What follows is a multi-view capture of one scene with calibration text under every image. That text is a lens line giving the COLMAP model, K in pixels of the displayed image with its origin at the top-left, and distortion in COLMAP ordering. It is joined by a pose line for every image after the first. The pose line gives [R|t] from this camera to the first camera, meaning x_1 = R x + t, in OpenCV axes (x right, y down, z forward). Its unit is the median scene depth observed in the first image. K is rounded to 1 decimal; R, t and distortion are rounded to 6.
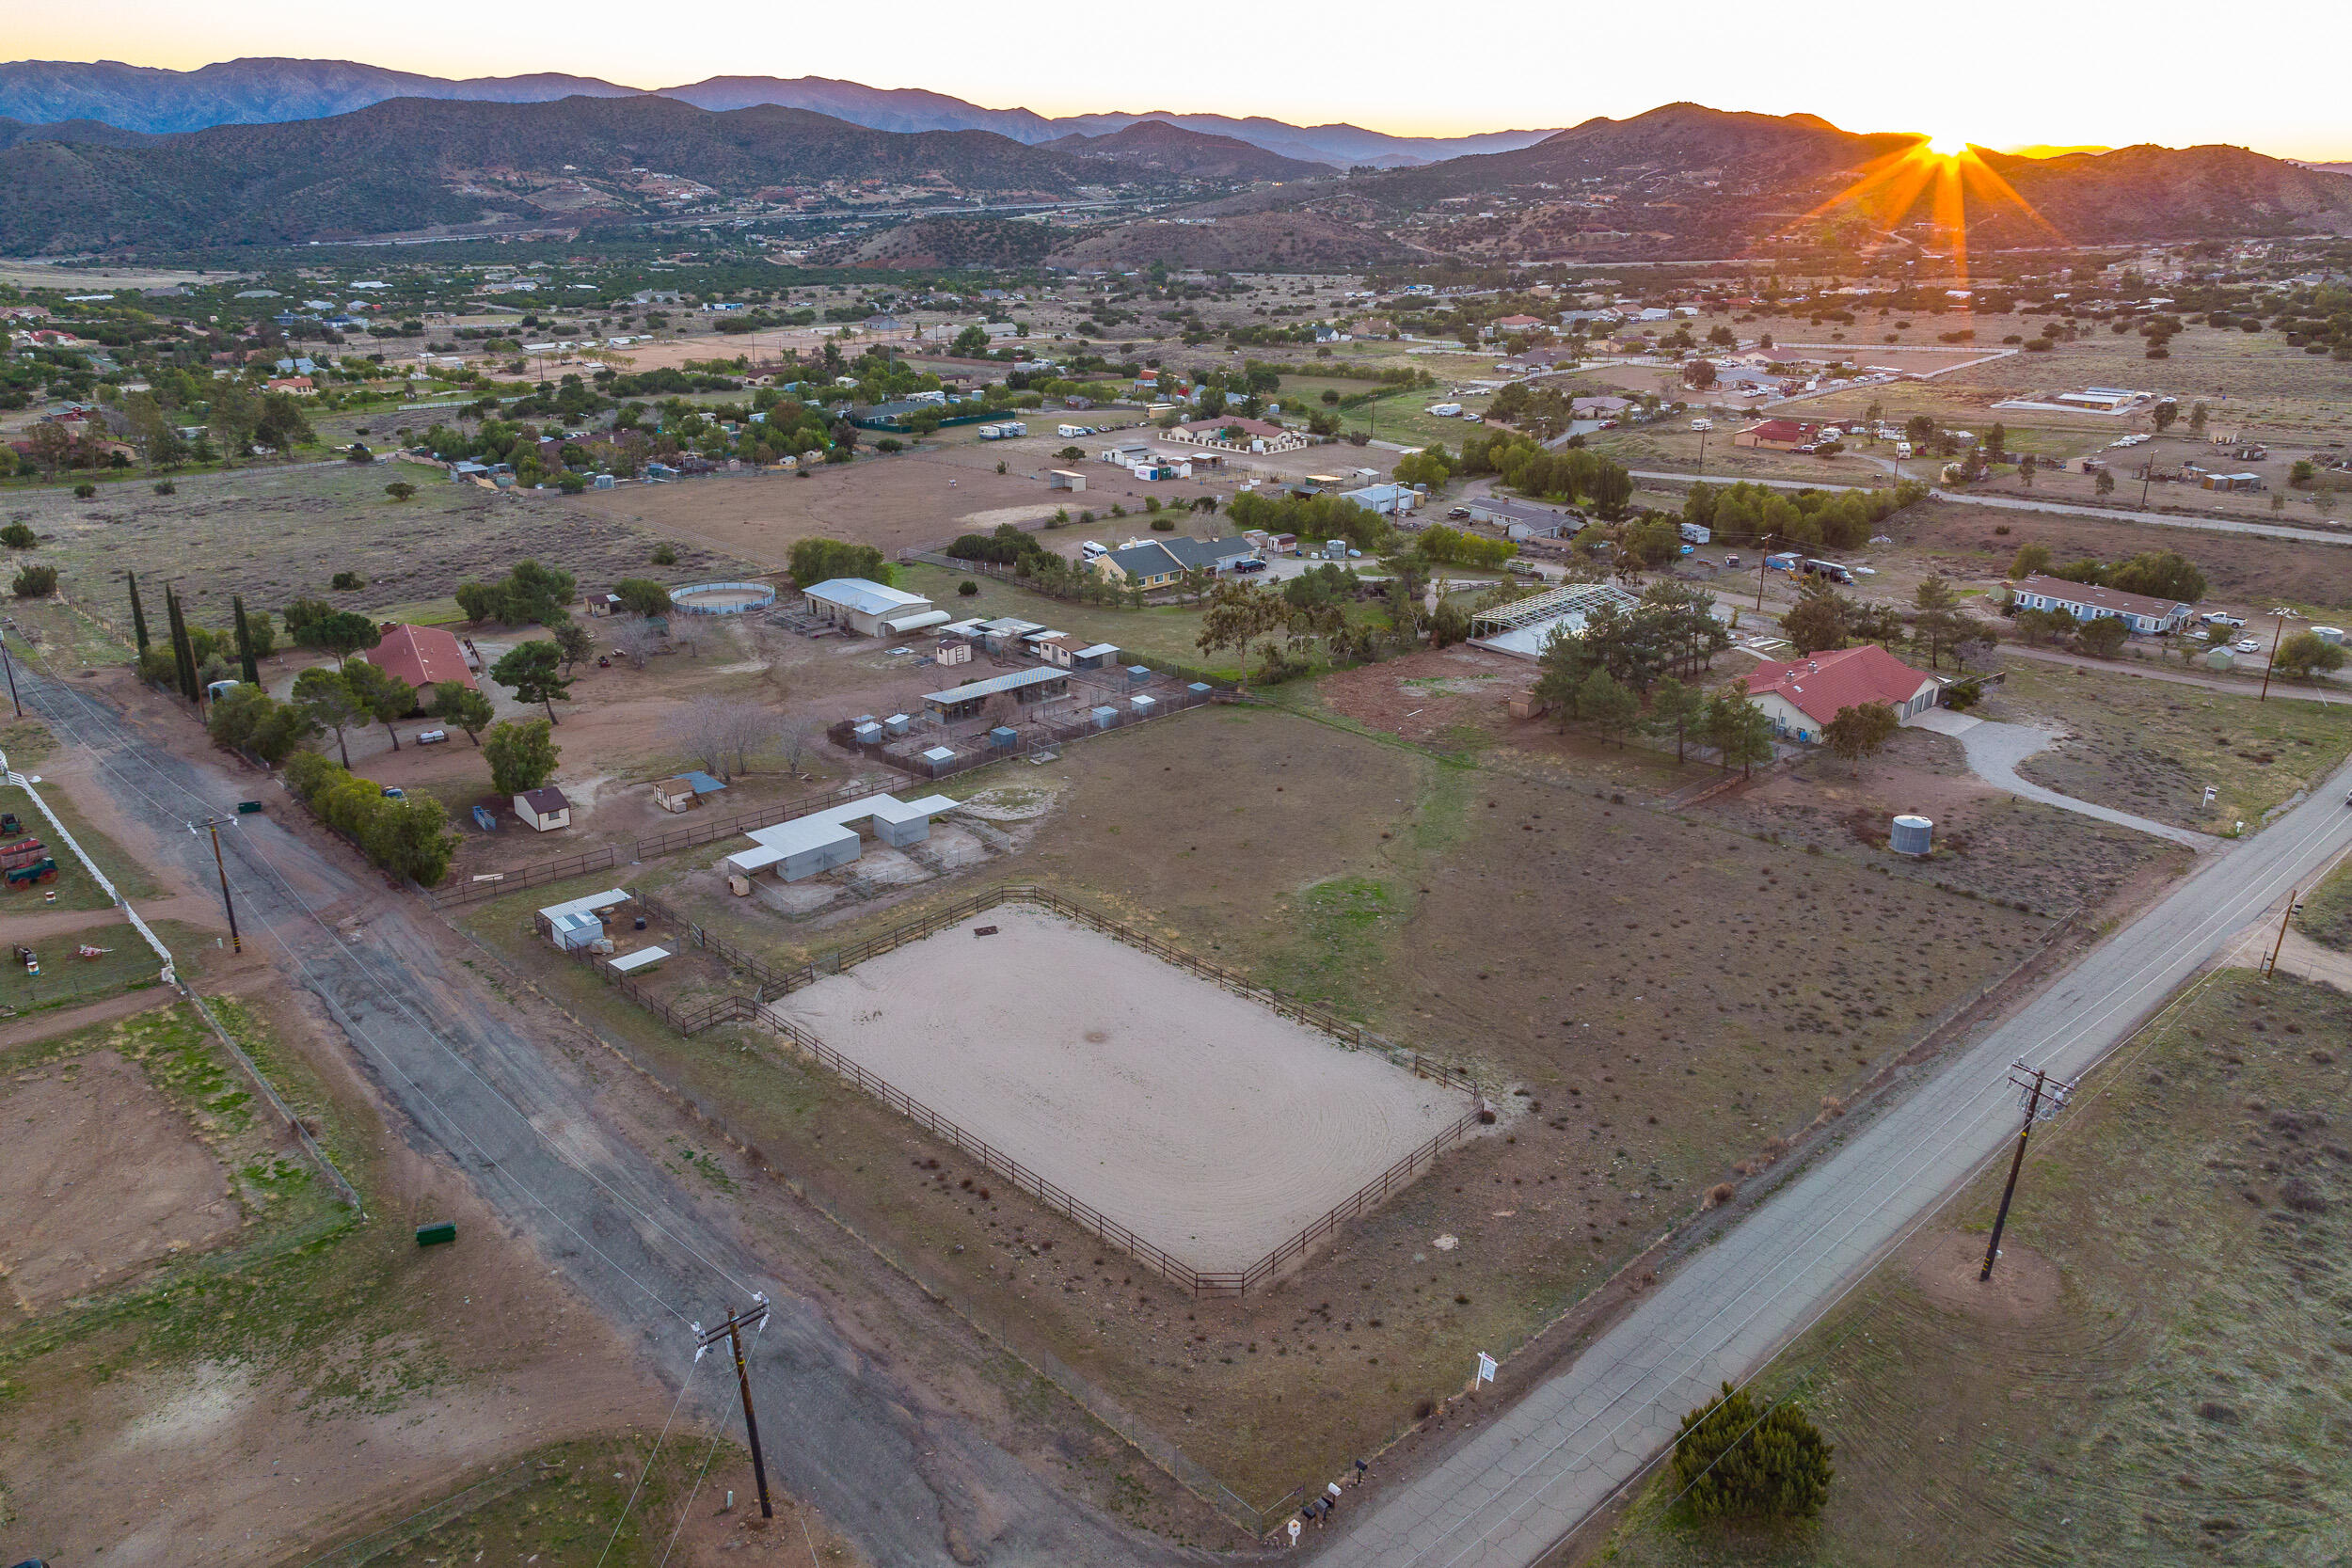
lens RADIAL K [[1655.7, 0, 1176.3], [0, 1655.7, 721.6], [0, 0, 1]] dist [-0.032757, 0.019032]
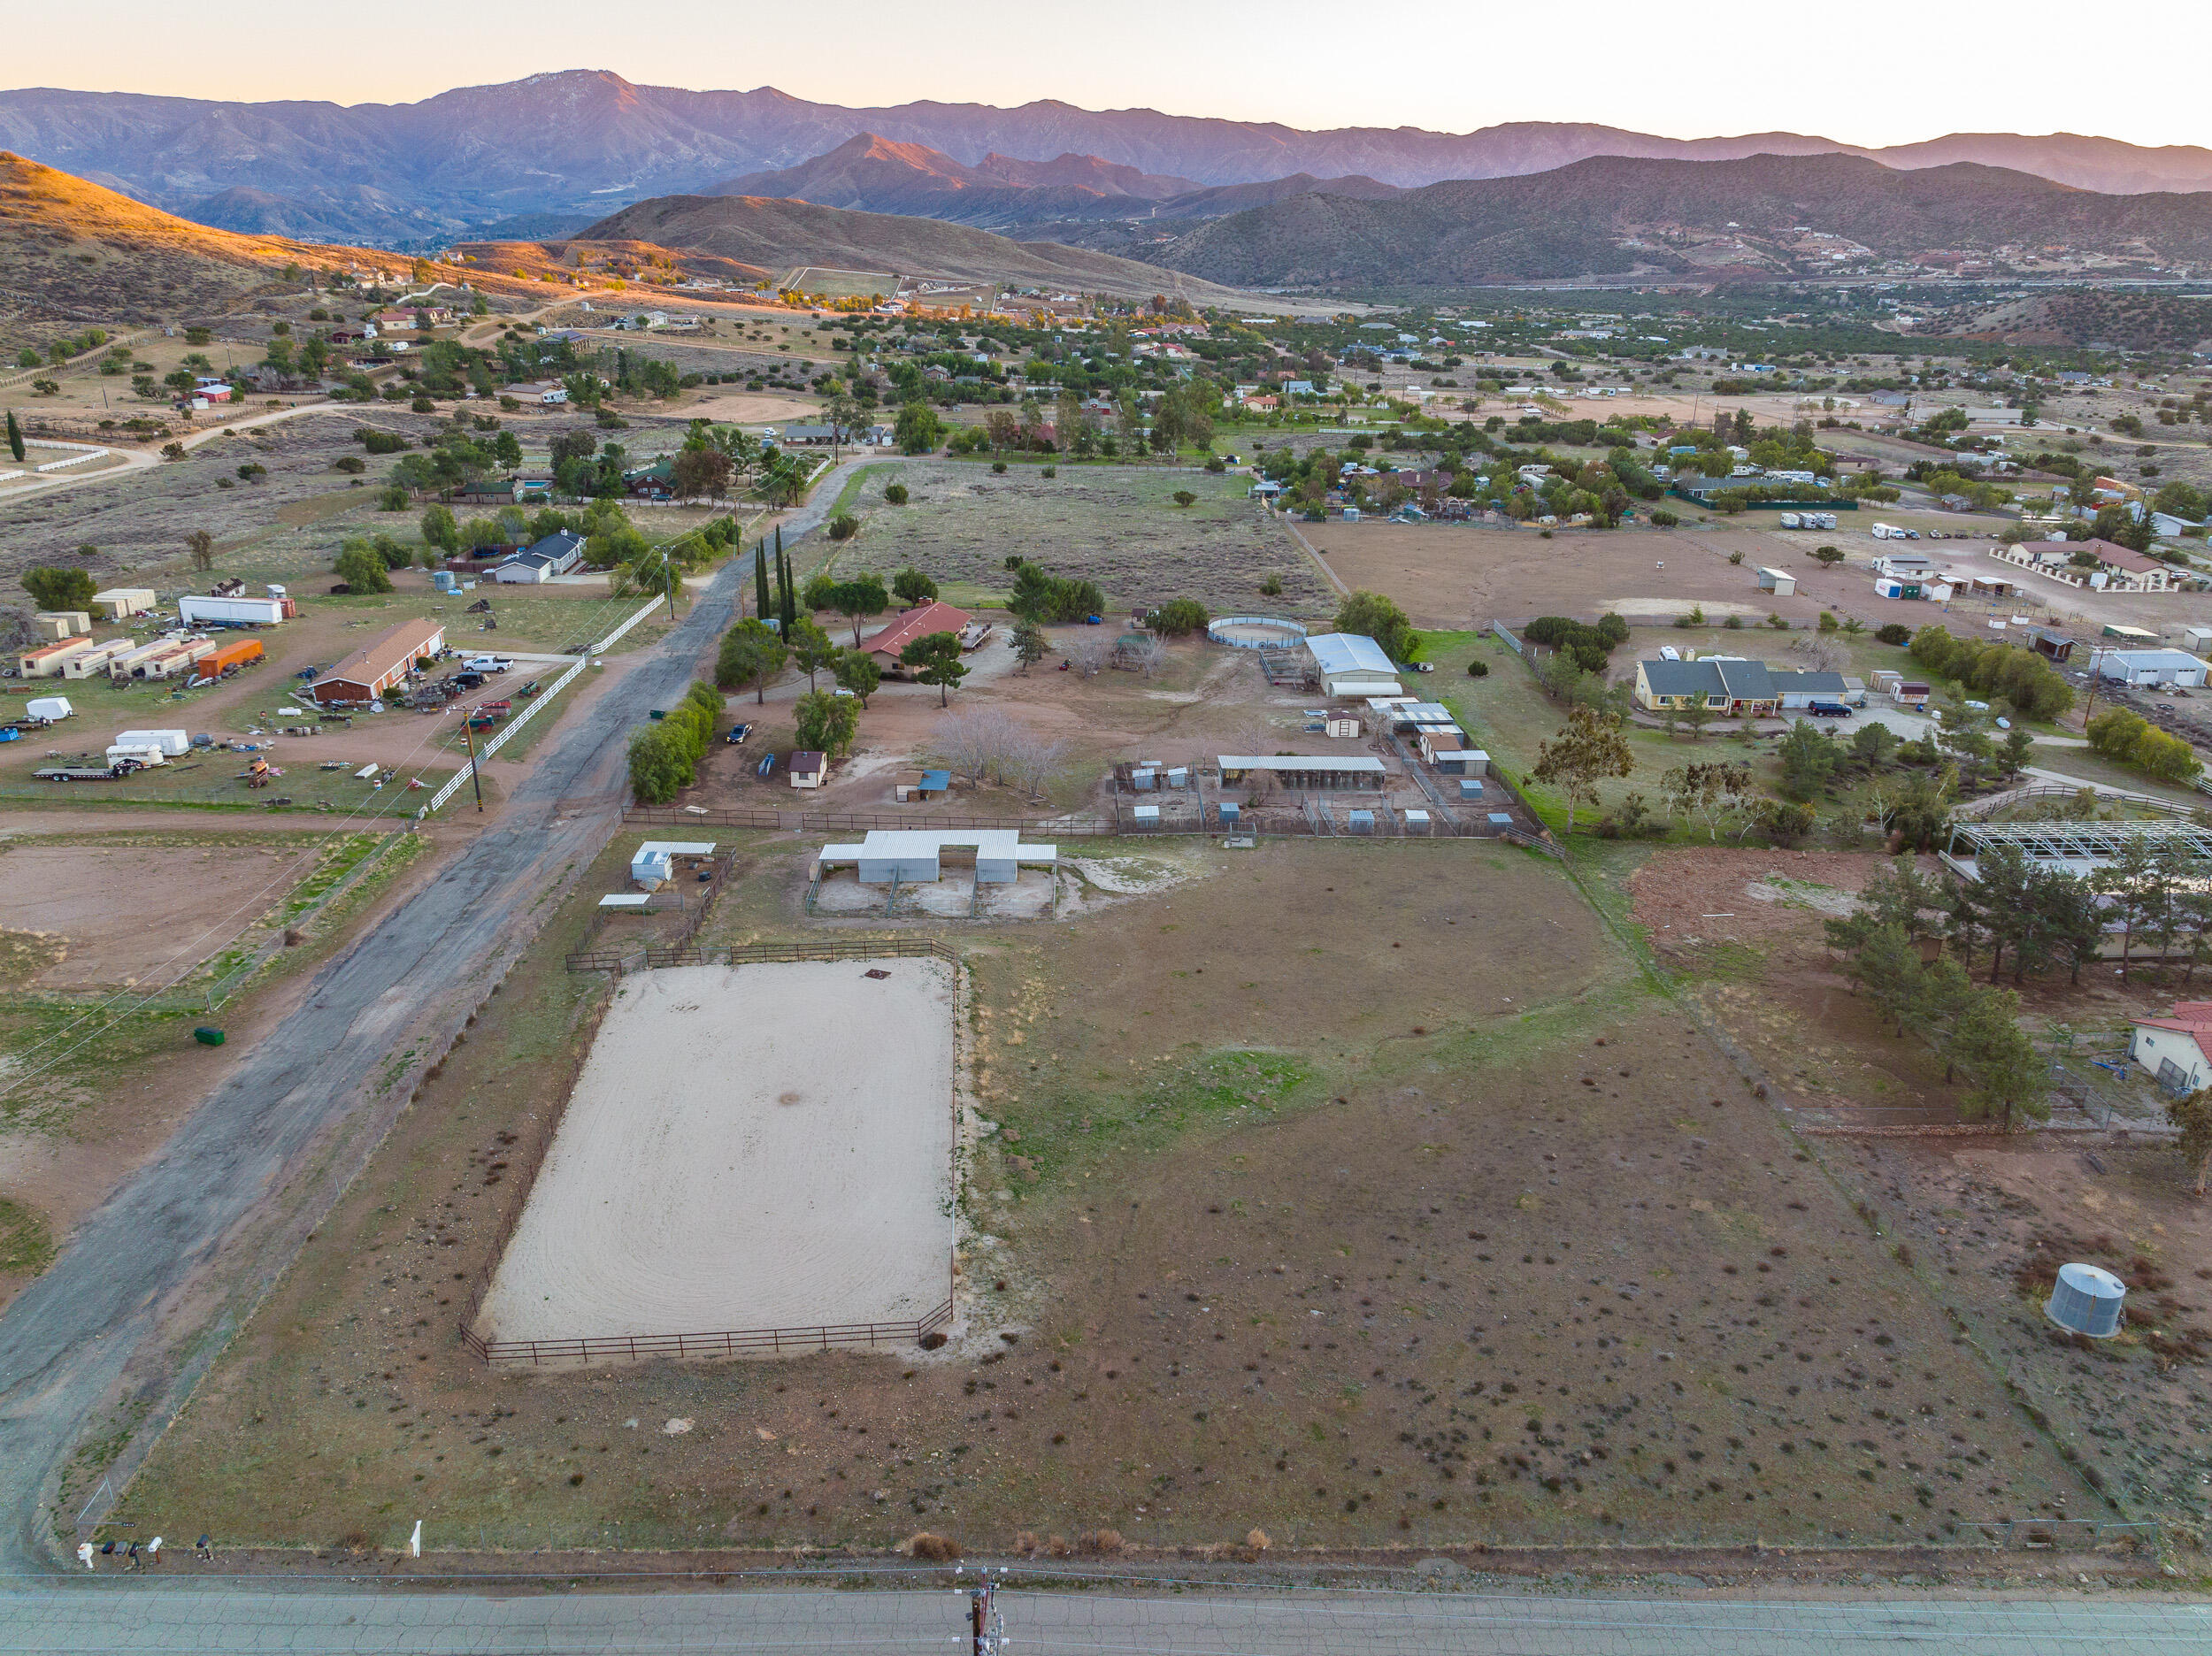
lens RADIAL K [[1559.7, 0, 1108.3], [0, 1559.7, 795.0], [0, 0, 1]] dist [-0.034428, 0.021255]
pose [[0.749020, 0.239983, -0.617557, 0.125023], [-0.222442, 0.969080, 0.106791, -0.025599], [0.624090, 0.057382, 0.779243, 0.075601]]
